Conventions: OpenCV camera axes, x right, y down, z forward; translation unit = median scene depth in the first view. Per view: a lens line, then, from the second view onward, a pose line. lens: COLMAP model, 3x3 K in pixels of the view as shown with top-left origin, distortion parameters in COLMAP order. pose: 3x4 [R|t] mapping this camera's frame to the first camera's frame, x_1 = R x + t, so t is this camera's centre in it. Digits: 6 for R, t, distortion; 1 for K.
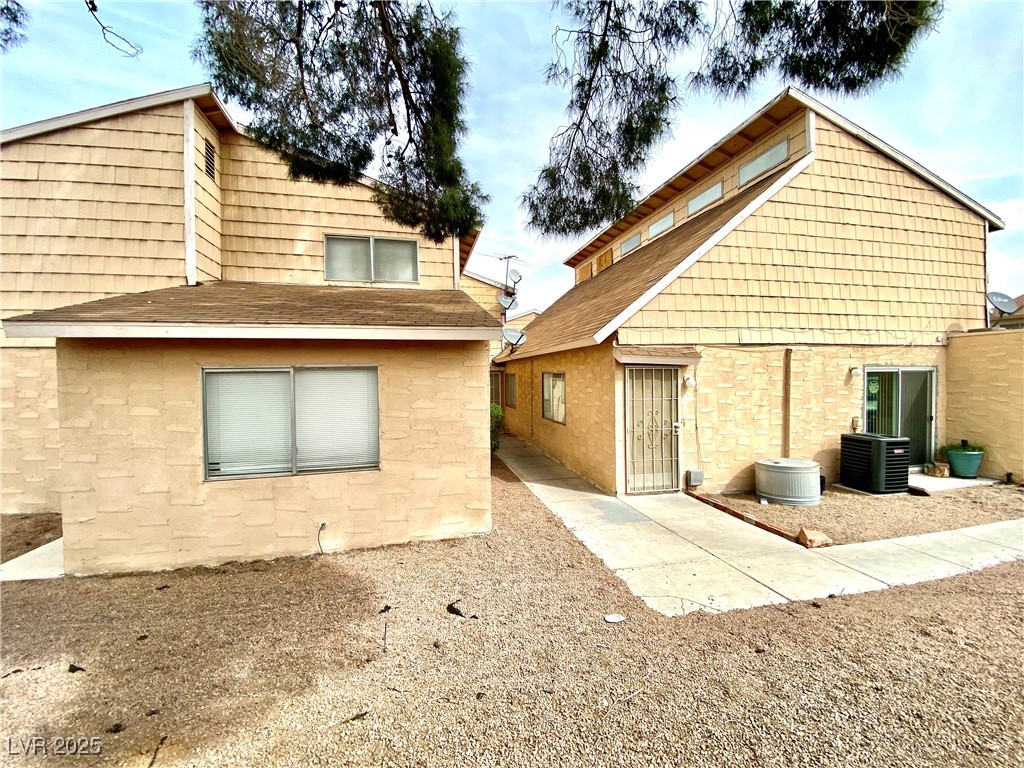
lens RADIAL K [[414.0, 0, 508.3], [0, 414.0, 386.6], [0, 0, 1]] dist [-0.010013, -0.007030]
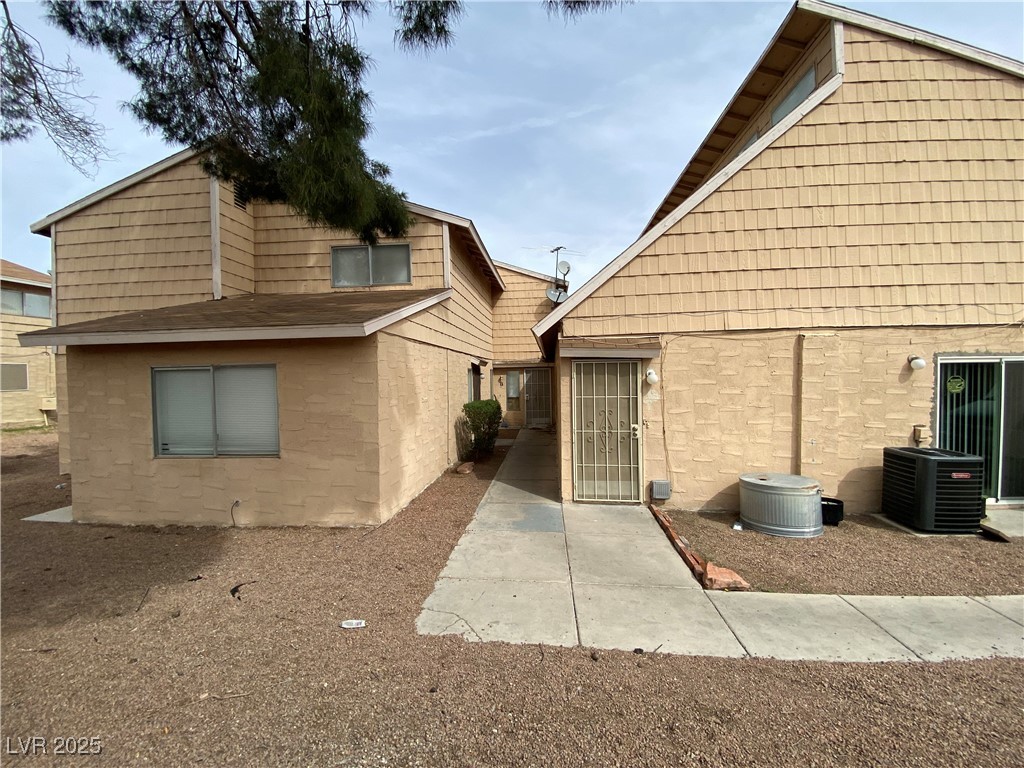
lens RADIAL K [[414.0, 0, 509.2], [0, 414.0, 387.1], [0, 0, 1]] dist [-0.010013, -0.007030]
pose [[0.951371, 0.004654, -0.308012, 0.437076], [-0.001614, 0.999947, 0.010125, 0.000315], [0.308043, -0.009136, 0.951329, 0.098904]]
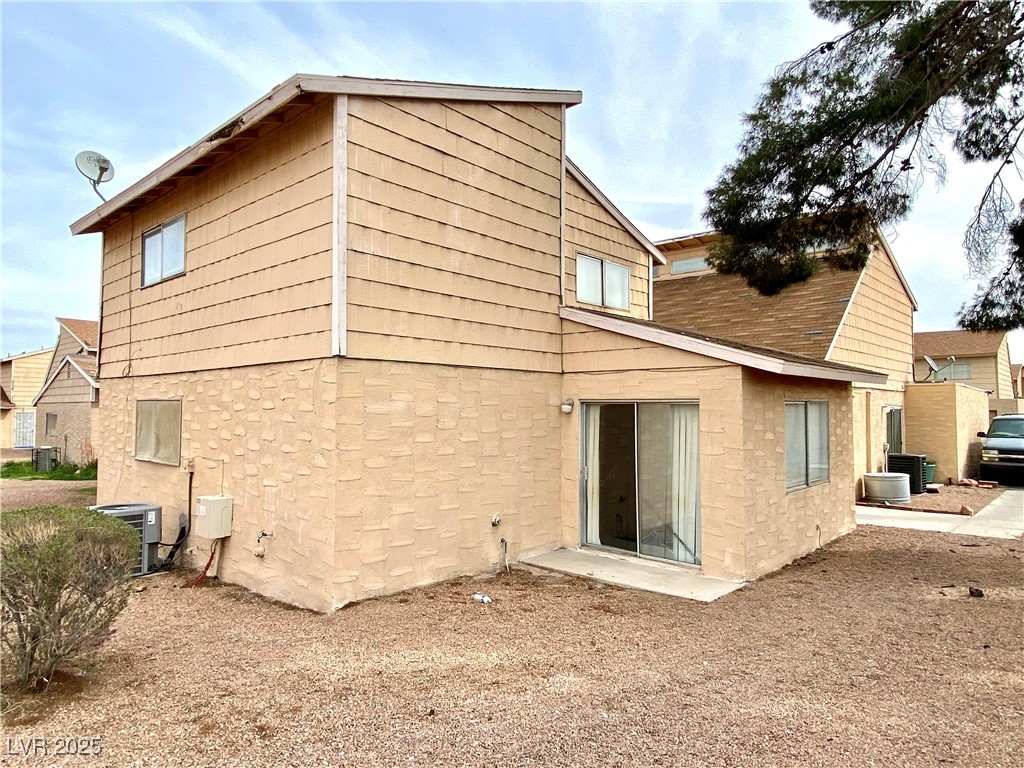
lens RADIAL K [[636.0, 0, 515.9], [0, 636.0, 386.8], [0, 0, 1]] dist [0.046503, -0.000589]
pose [[0.820415, 0.032675, 0.570835, -1.660364], [0.000622, 0.998314, -0.058037, 0.016692], [-0.571769, 0.047969, 0.819011, -0.093799]]
